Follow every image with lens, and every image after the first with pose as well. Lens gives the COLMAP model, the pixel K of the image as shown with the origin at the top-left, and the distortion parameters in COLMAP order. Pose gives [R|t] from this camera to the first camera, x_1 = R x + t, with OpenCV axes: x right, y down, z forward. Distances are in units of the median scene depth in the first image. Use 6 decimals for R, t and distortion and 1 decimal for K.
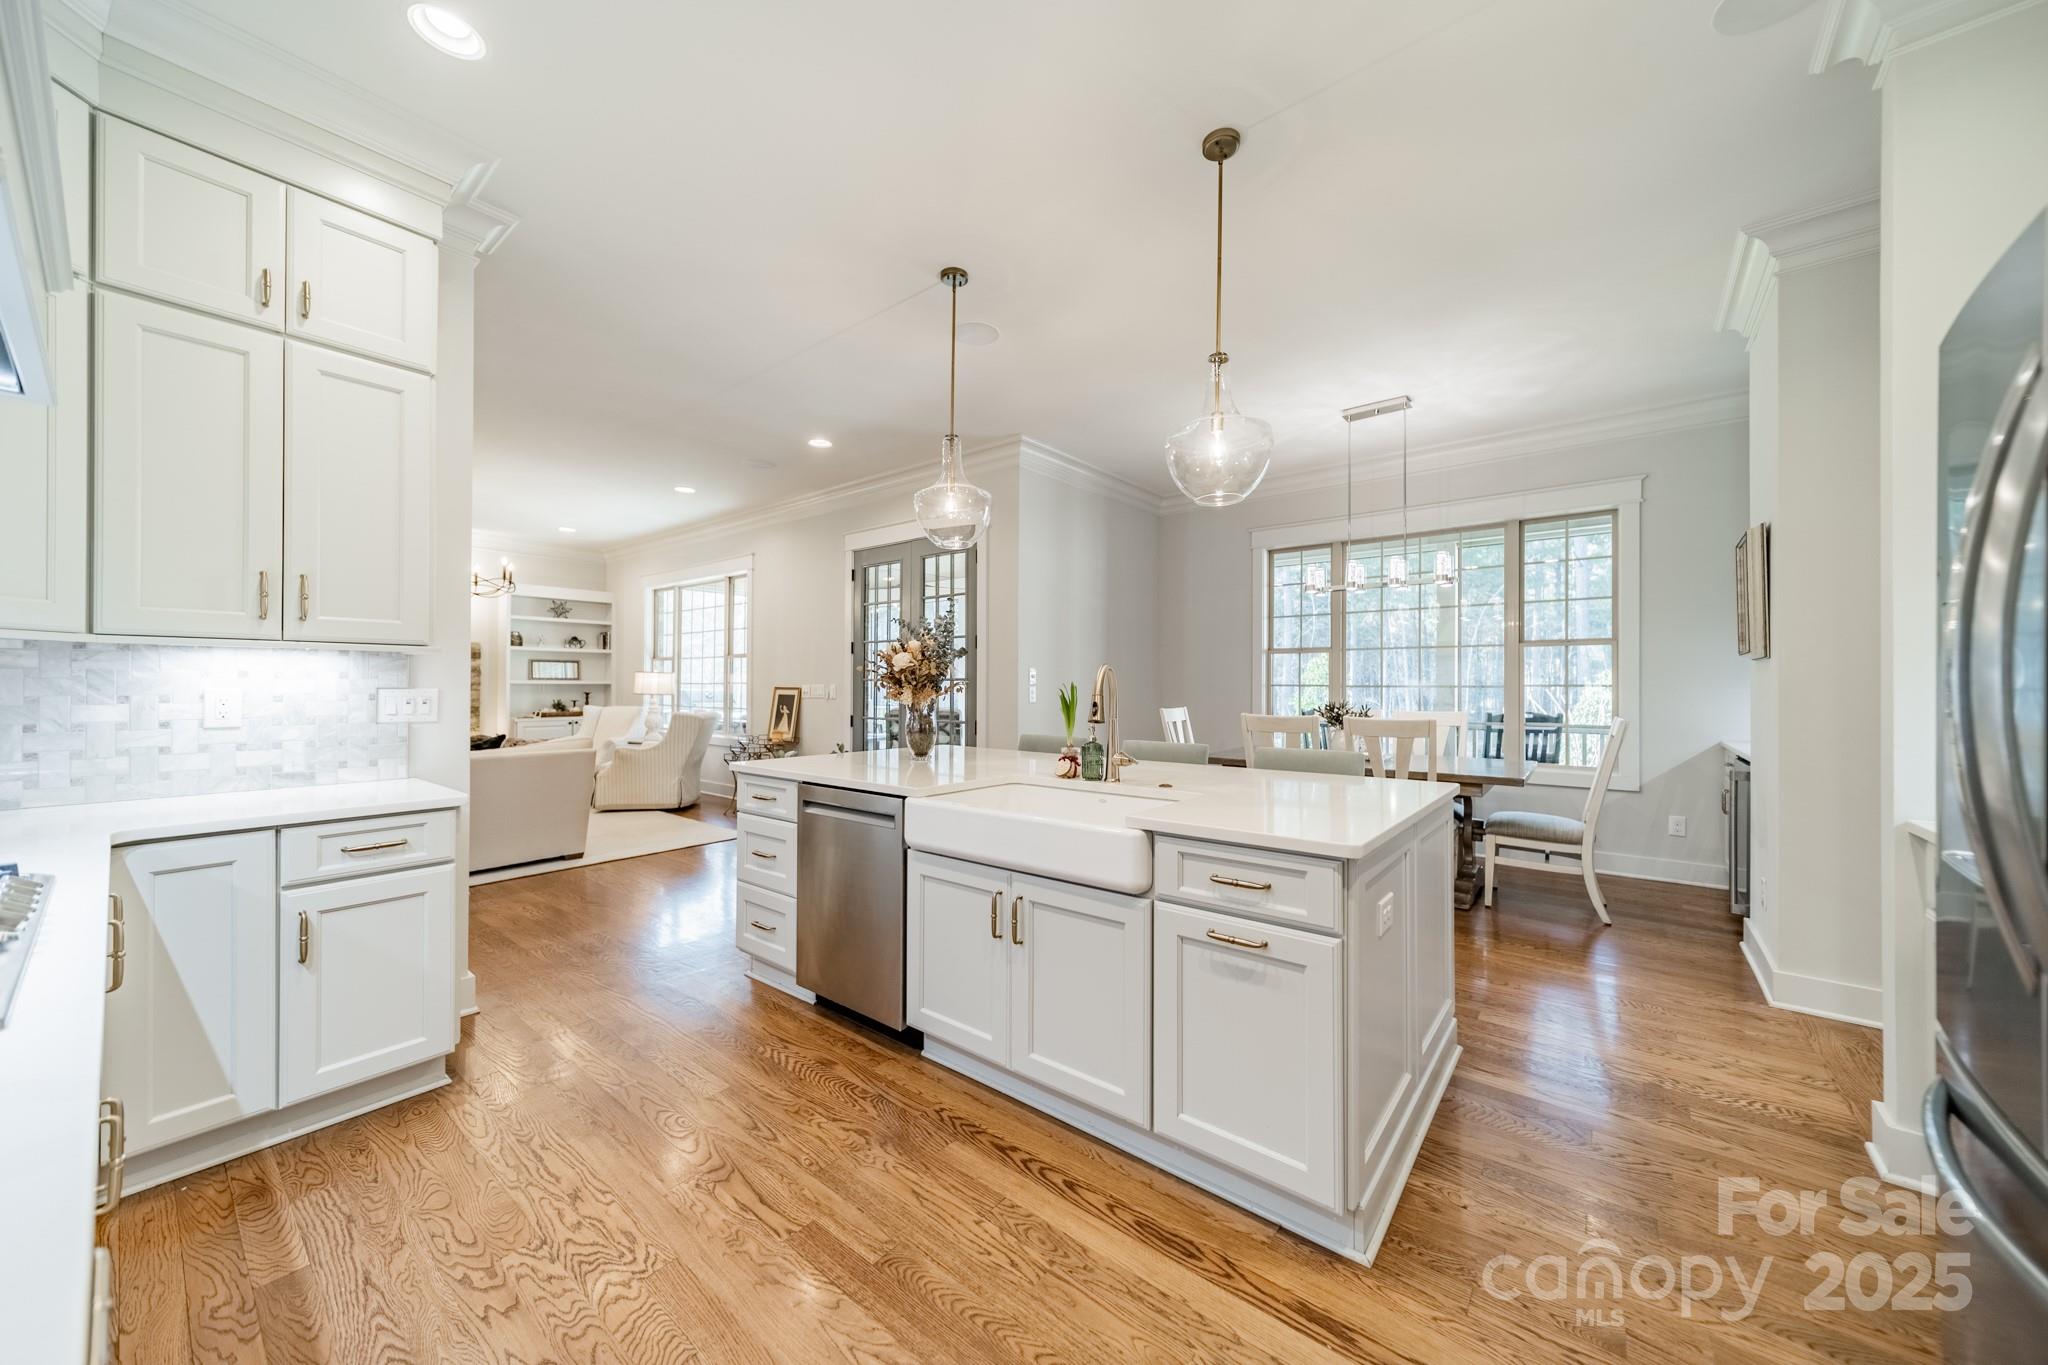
lens RADIAL K [[717.3, 0, 1030.8], [0, 717.3, 680.4], [0, 0, 1]] dist [0.008483, -0.000305]
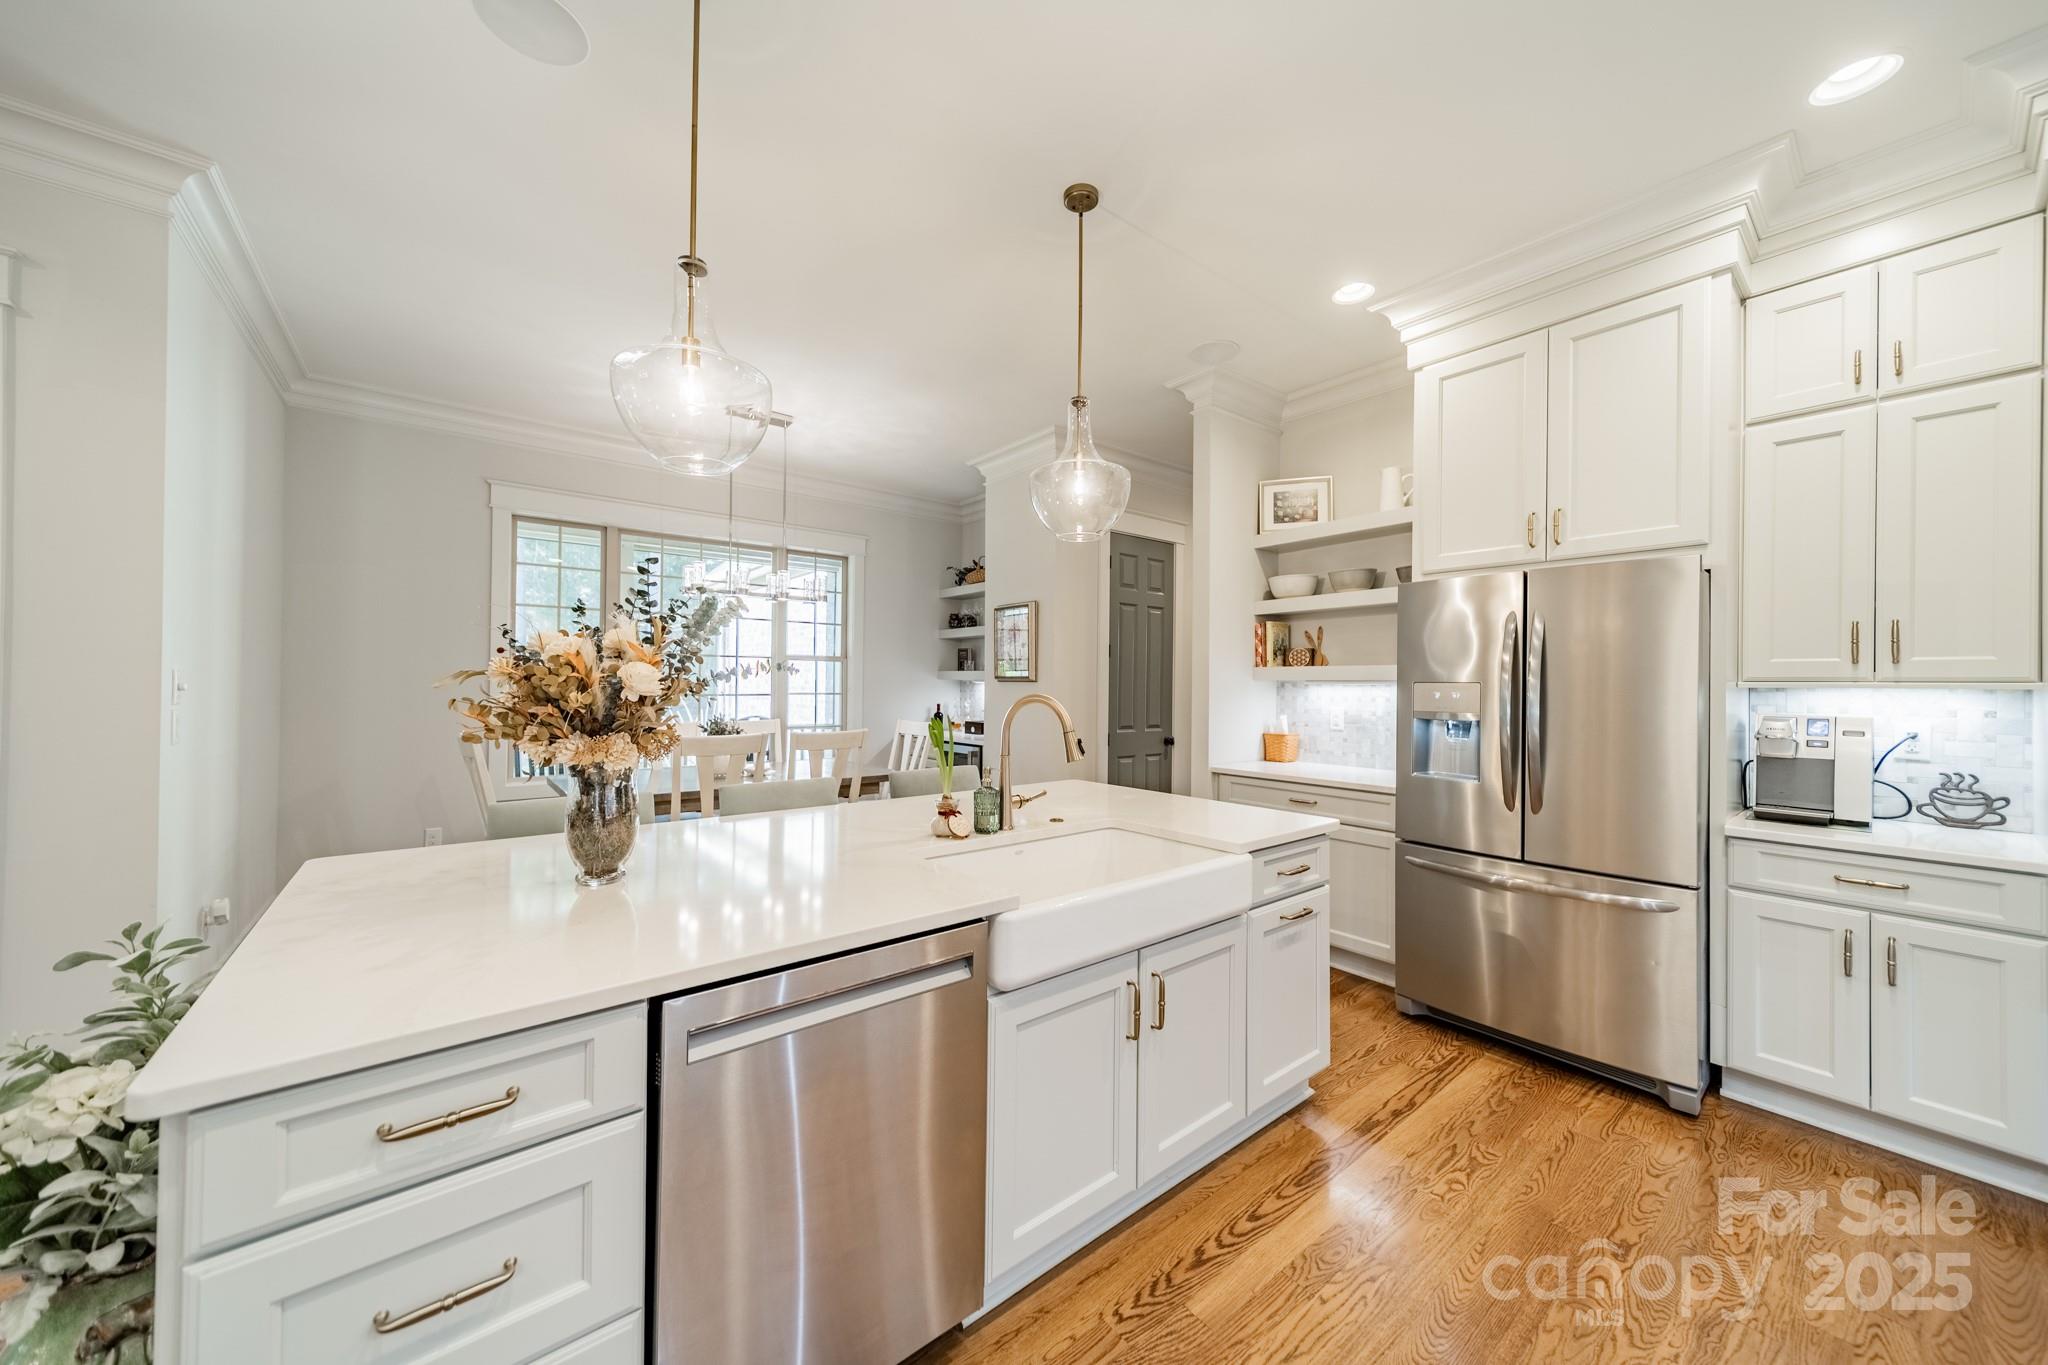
lens RADIAL K [[717.3, 0, 1021.3], [0, 717.3, 679.1], [0, 0, 1]] dist [0.008483, -0.000305]
pose [[0.215520, 0.007054, 0.976474, -0.766552], [-0.015505, 0.999873, -0.003801, -0.038478], [-0.976376, -0.014321, 0.215602, 0.838694]]
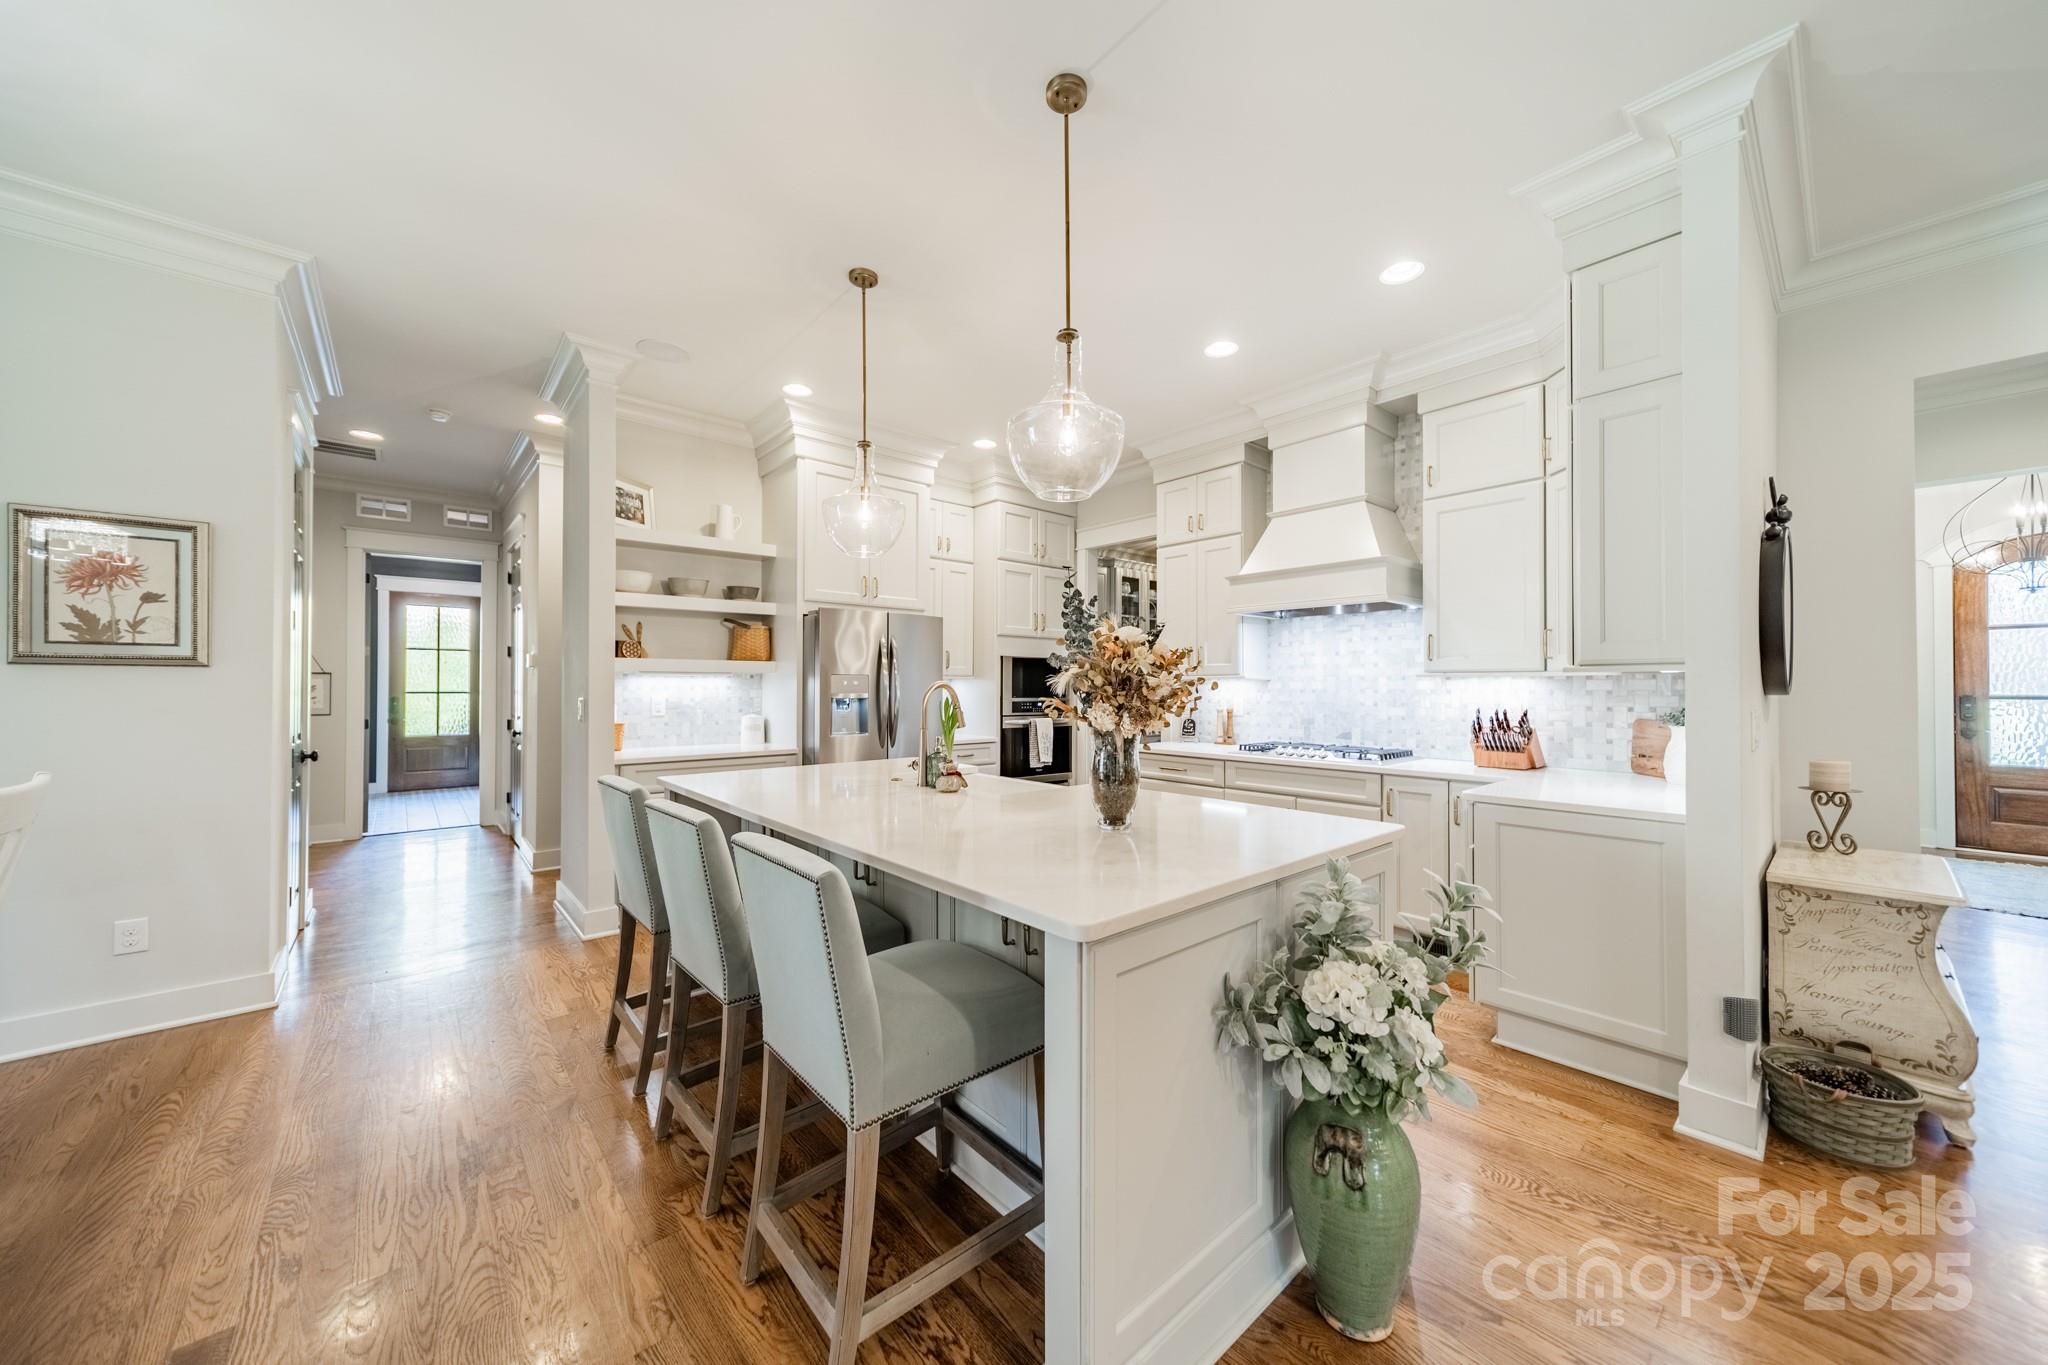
lens RADIAL K [[717.3, 0, 1032.4], [0, 717.3, 684.0], [0, 0, 1]] dist [0.008483, -0.000305]
pose [[-0.985300, -0.004038, 0.170786, -0.252526], [-0.006059, 0.999918, -0.011314, -0.005205], [-0.170727, -0.012183, -0.985243, 2.185743]]
